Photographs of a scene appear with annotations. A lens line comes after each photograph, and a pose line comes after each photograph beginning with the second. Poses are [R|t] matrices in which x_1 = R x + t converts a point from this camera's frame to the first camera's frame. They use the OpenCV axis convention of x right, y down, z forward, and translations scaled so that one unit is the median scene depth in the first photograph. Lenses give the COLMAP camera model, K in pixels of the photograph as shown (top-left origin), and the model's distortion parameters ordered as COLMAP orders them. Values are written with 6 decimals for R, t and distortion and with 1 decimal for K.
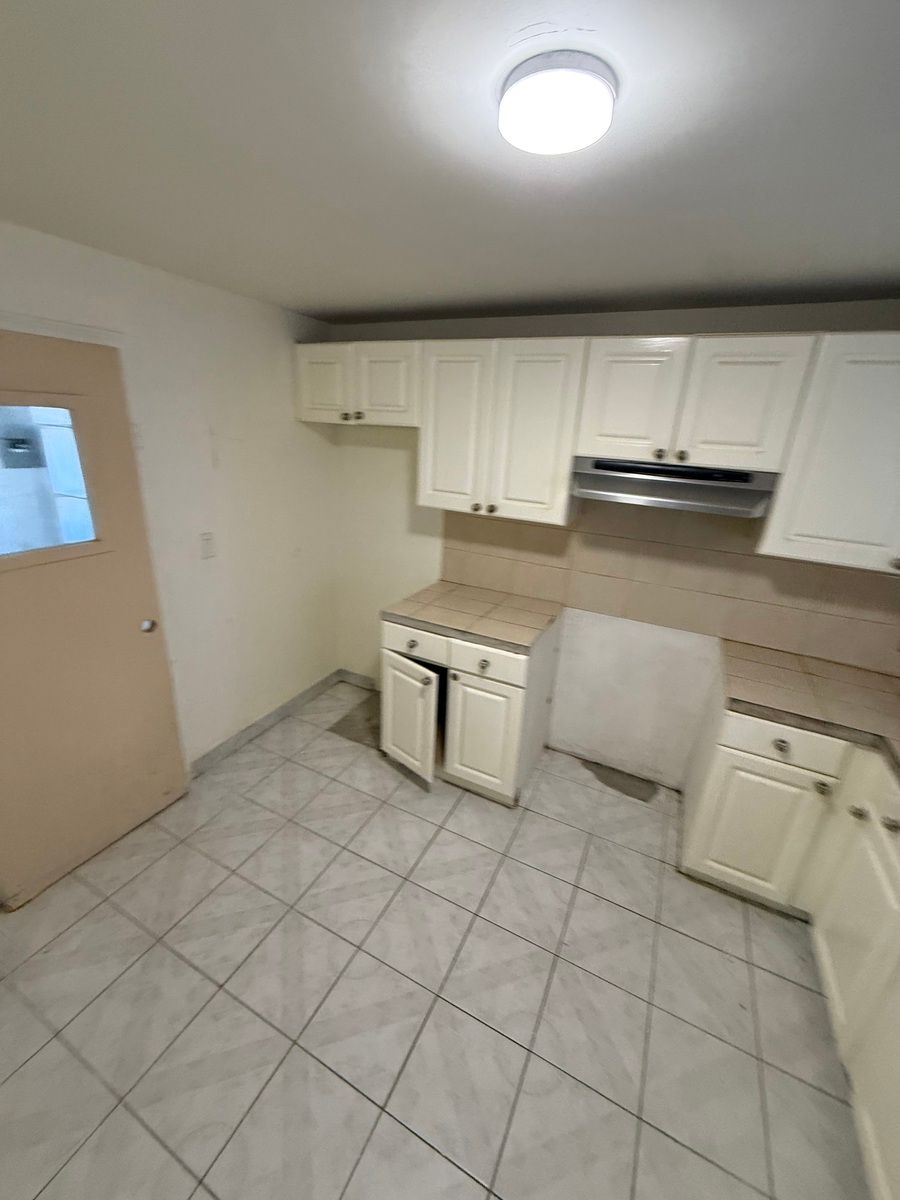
lens RADIAL K [[477.6, 0, 451.4], [0, 477.6, 595.3], [0, 0, 1]] dist [-0.001781, 0.000275]
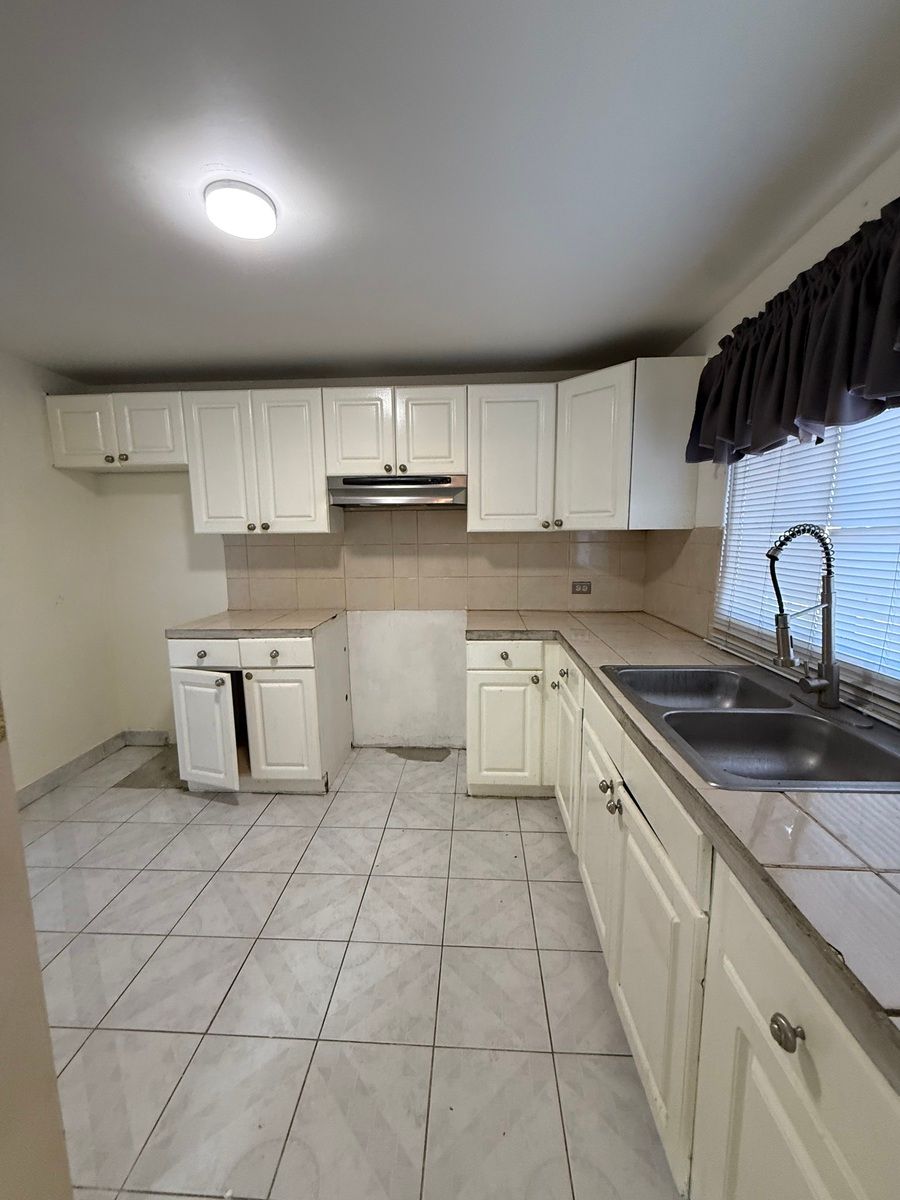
lens RADIAL K [[477.6, 0, 451.4], [0, 477.6, 595.3], [0, 0, 1]] dist [-0.001781, 0.000275]
pose [[0.914721, -0.117236, 0.386706, 0.029838], [0.191042, 0.968749, -0.158203, 0.252038], [-0.356074, 0.218589, 0.908532, -0.179496]]
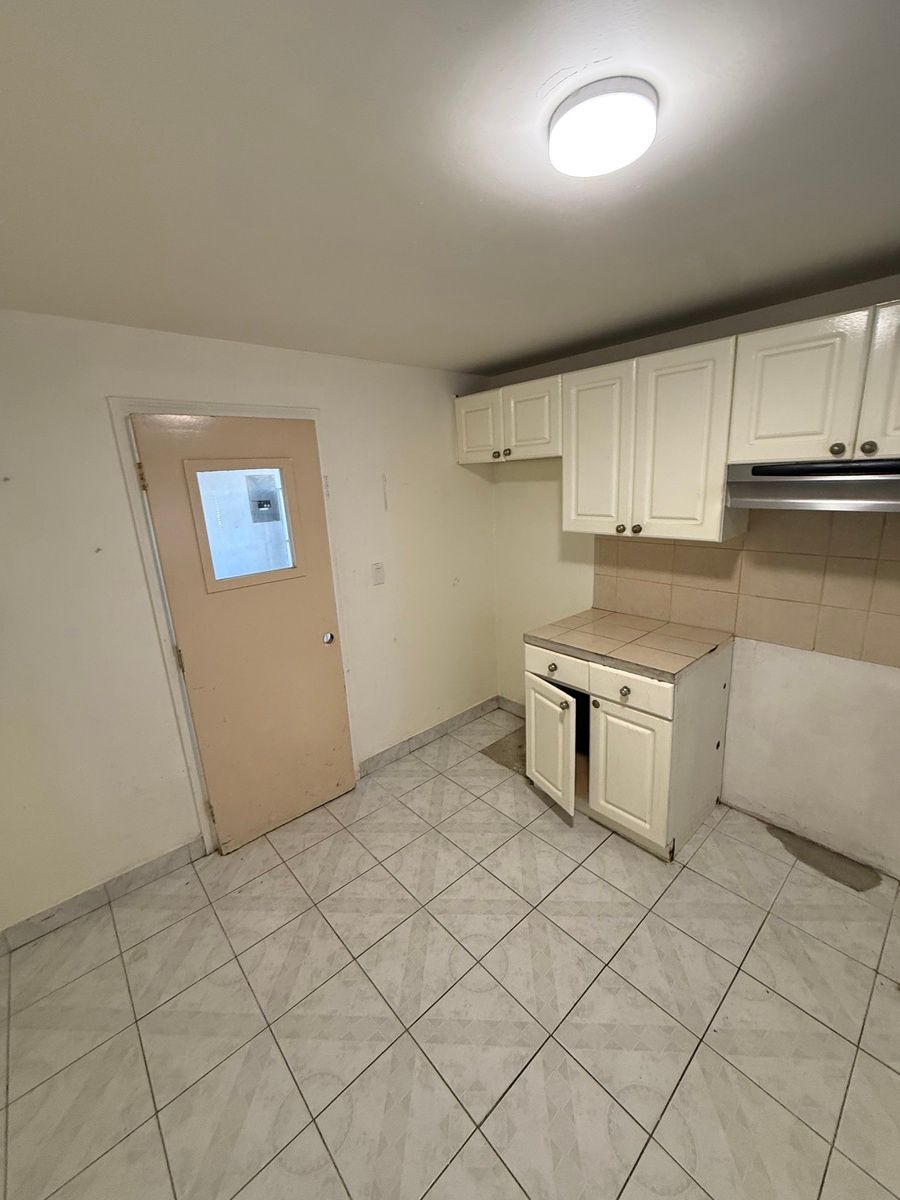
lens RADIAL K [[477.6, 0, 451.4], [0, 477.6, 595.3], [0, 0, 1]] dist [-0.001781, 0.000275]
pose [[0.923547, -0.006234, -0.383434, 0.107788], [-0.028978, 0.995874, -0.085990, 0.044664], [0.382388, 0.090527, 0.919557, -0.009803]]
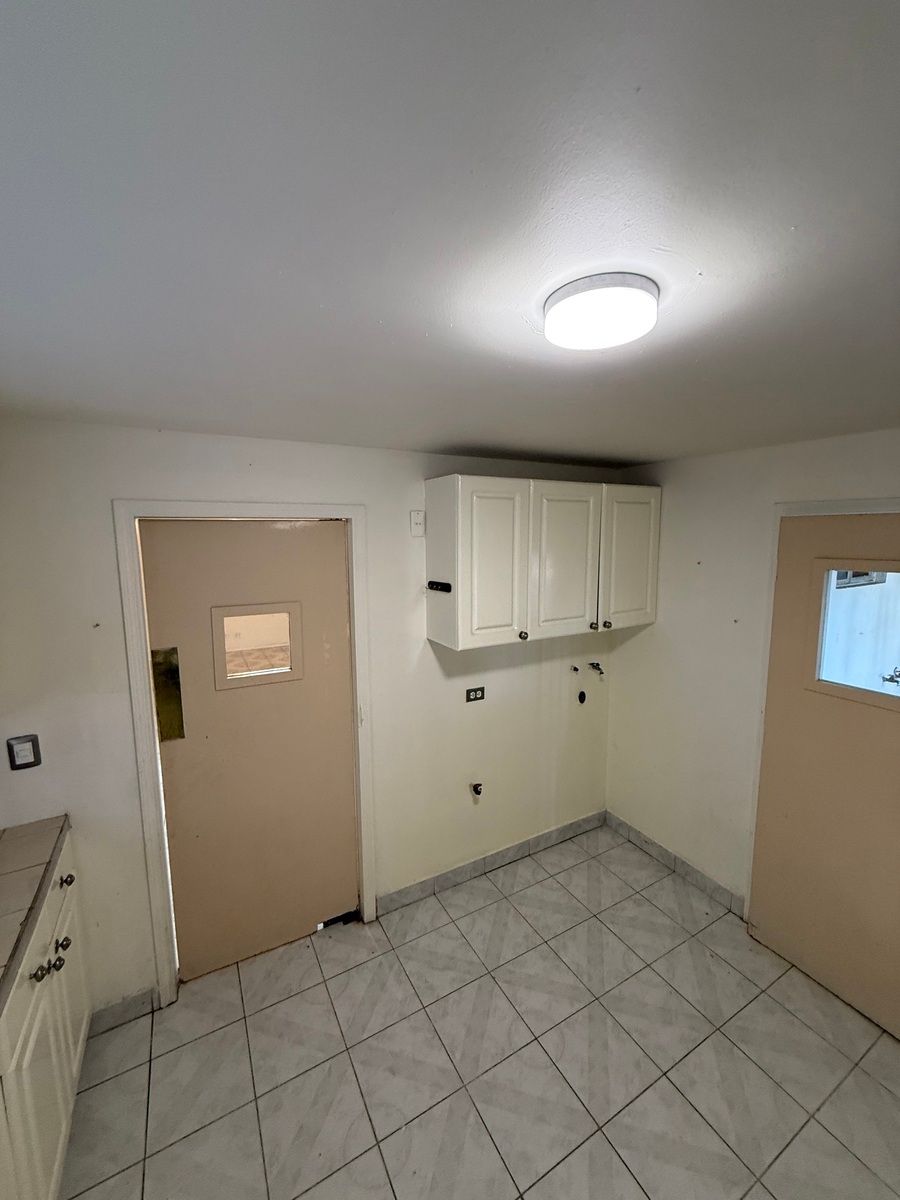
lens RADIAL K [[477.6, 0, 451.4], [0, 477.6, 595.3], [0, 0, 1]] dist [-0.001781, 0.000275]
pose [[-0.560803, 0.048655, -0.826519, 0.427094], [-0.302402, 0.917267, 0.259180, -0.209306], [0.770749, 0.395290, -0.499692, 0.504688]]
